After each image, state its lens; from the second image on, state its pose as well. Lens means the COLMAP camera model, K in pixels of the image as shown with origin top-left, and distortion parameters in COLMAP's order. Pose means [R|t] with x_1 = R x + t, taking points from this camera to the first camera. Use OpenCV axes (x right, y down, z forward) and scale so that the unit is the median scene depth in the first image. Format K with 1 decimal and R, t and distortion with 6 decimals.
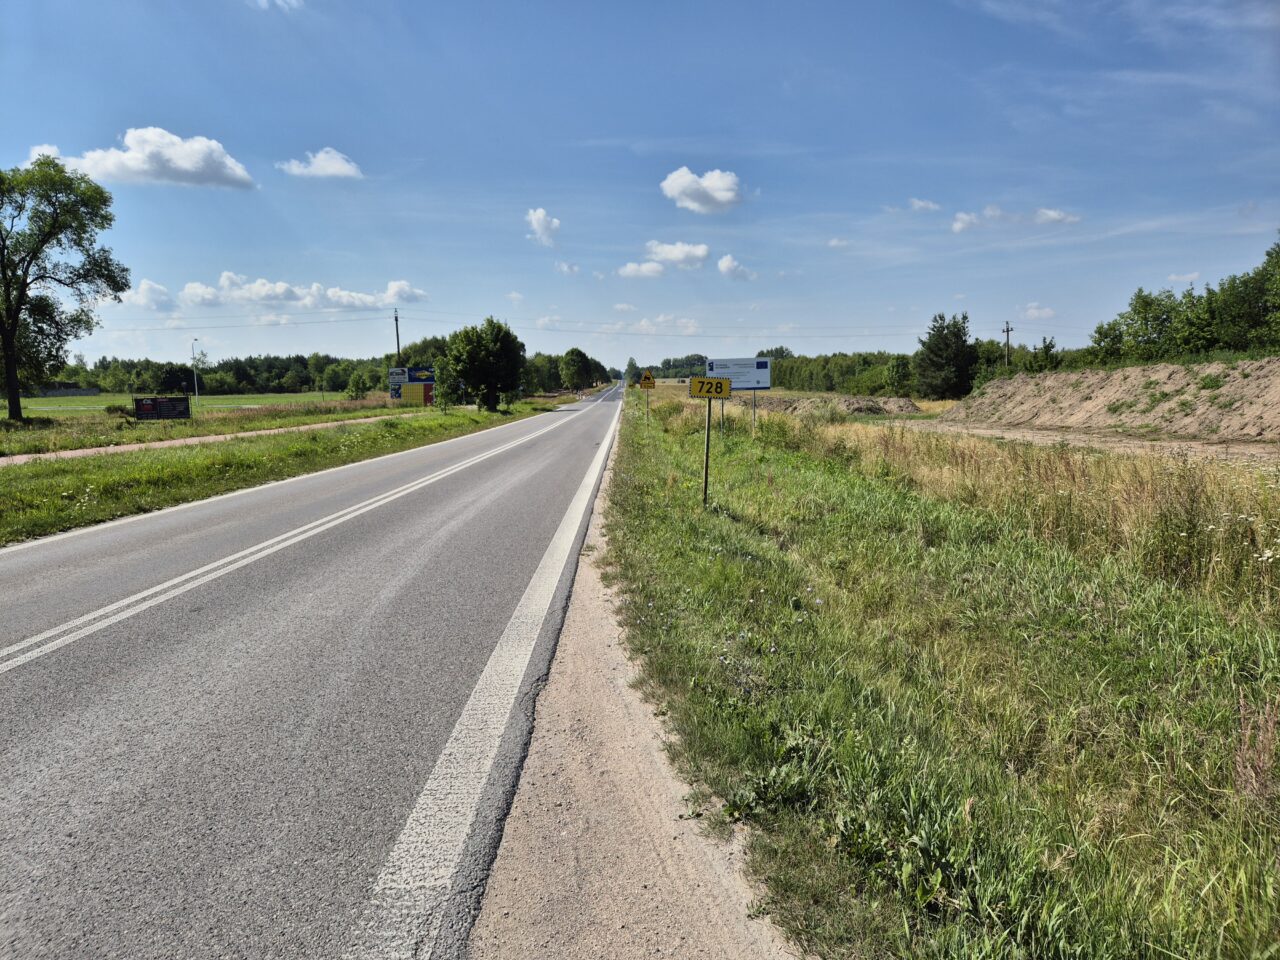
lens RADIAL K [[878.9, 0, 647.4], [0, 878.9, 473.5], [0, 0, 1]] dist [0.074698, -0.071872]
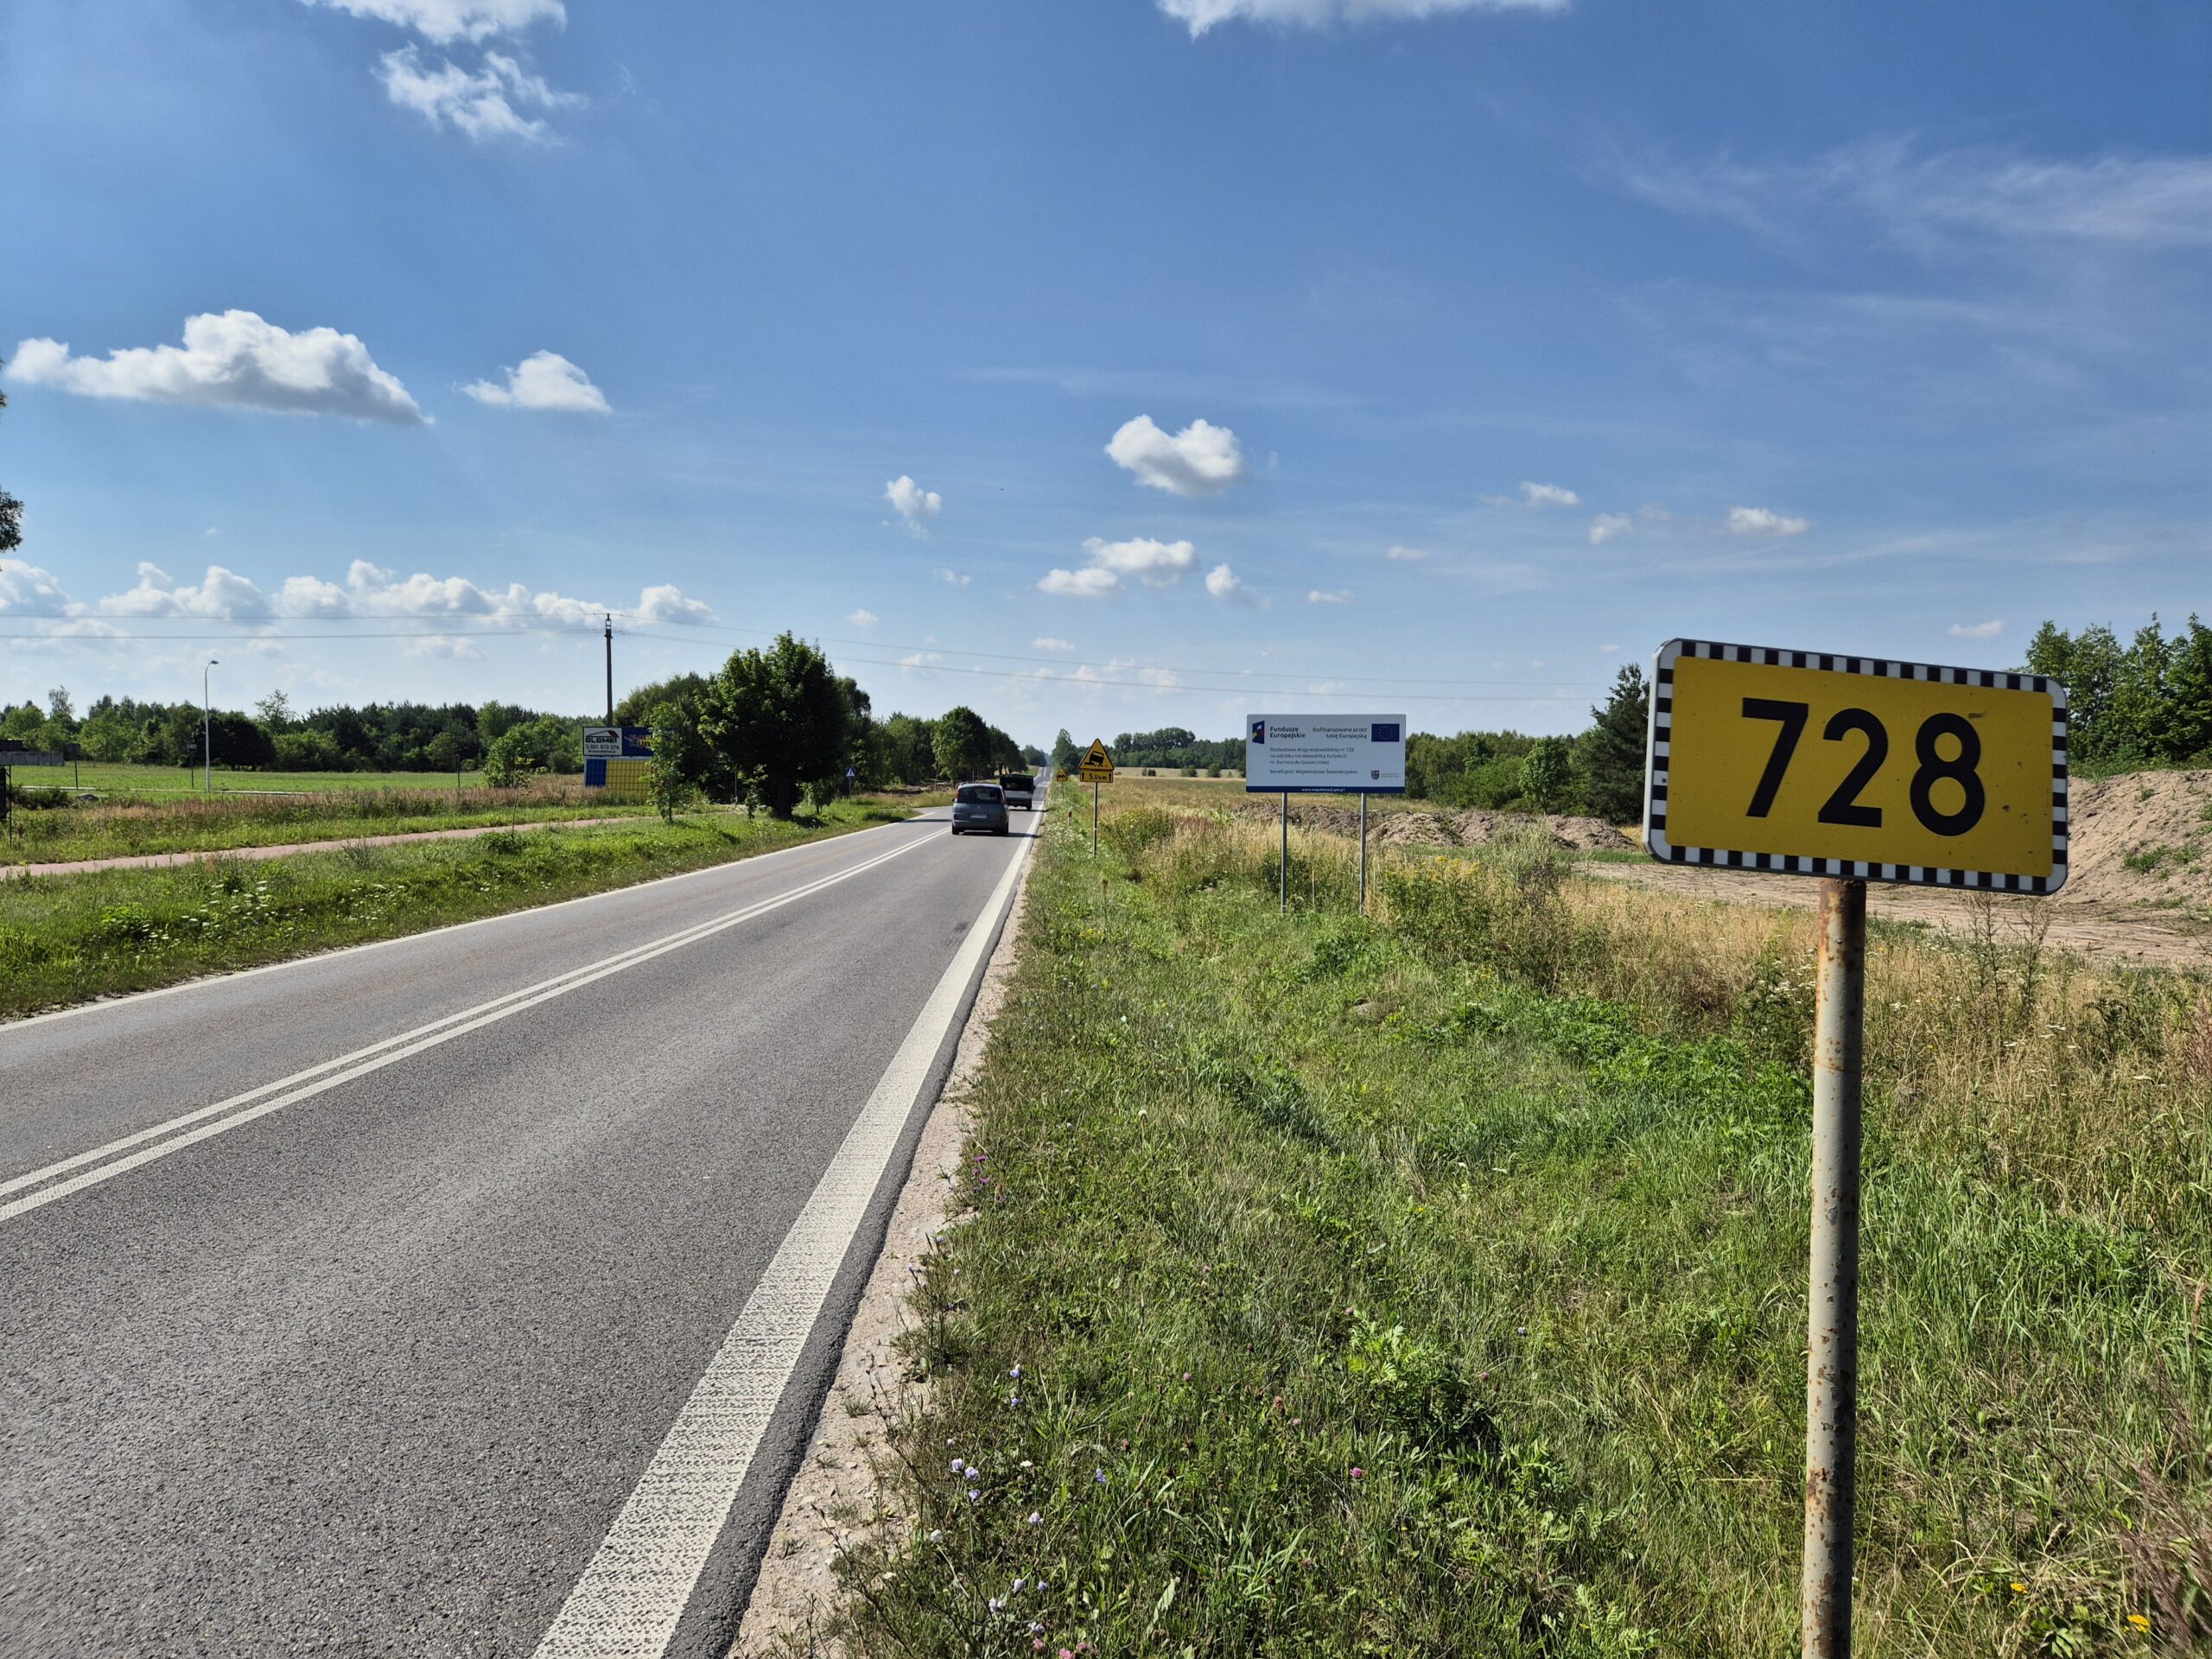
lens RADIAL K [[1518.8, 0, 1118.8], [0, 1518.8, 818.2], [0, 0, 1]] dist [0.074698, -0.071872]
pose [[0.999302, 0.031412, 0.020206, -0.001228], [-0.029836, 0.996804, -0.074100, -0.007852], [-0.022469, 0.073445, 0.997046, 0.084721]]
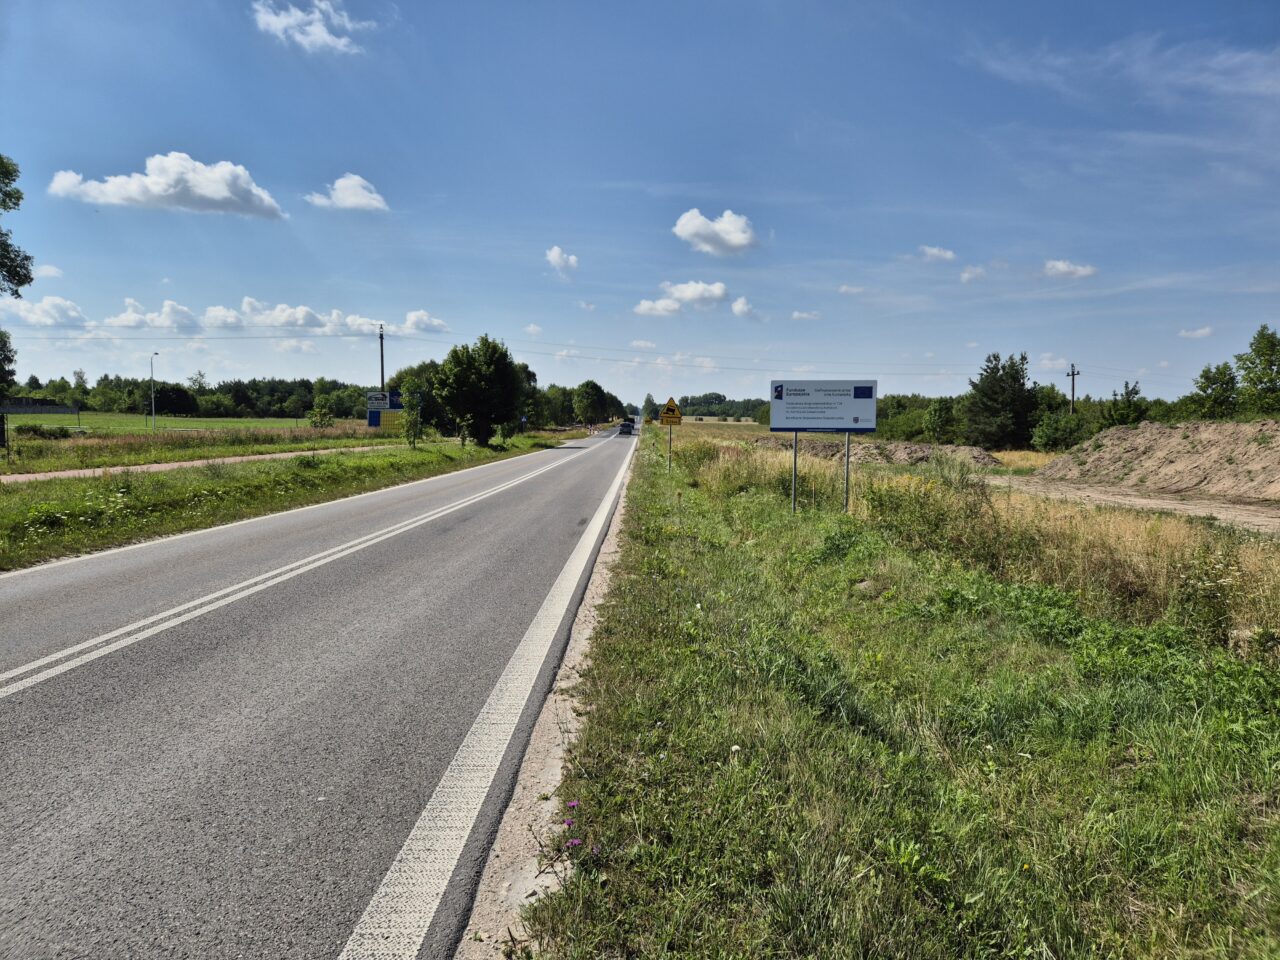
lens RADIAL K [[877.9, 0, 640.0], [0, 877.9, 480.0], [0, 0, 1]] dist [0.076980, -0.076605]
pose [[0.999089, 0.034662, -0.024889, -0.001895], [-0.035484, 0.998813, -0.033378, -0.009905], [0.023702, 0.034231, 0.999133, 0.105218]]
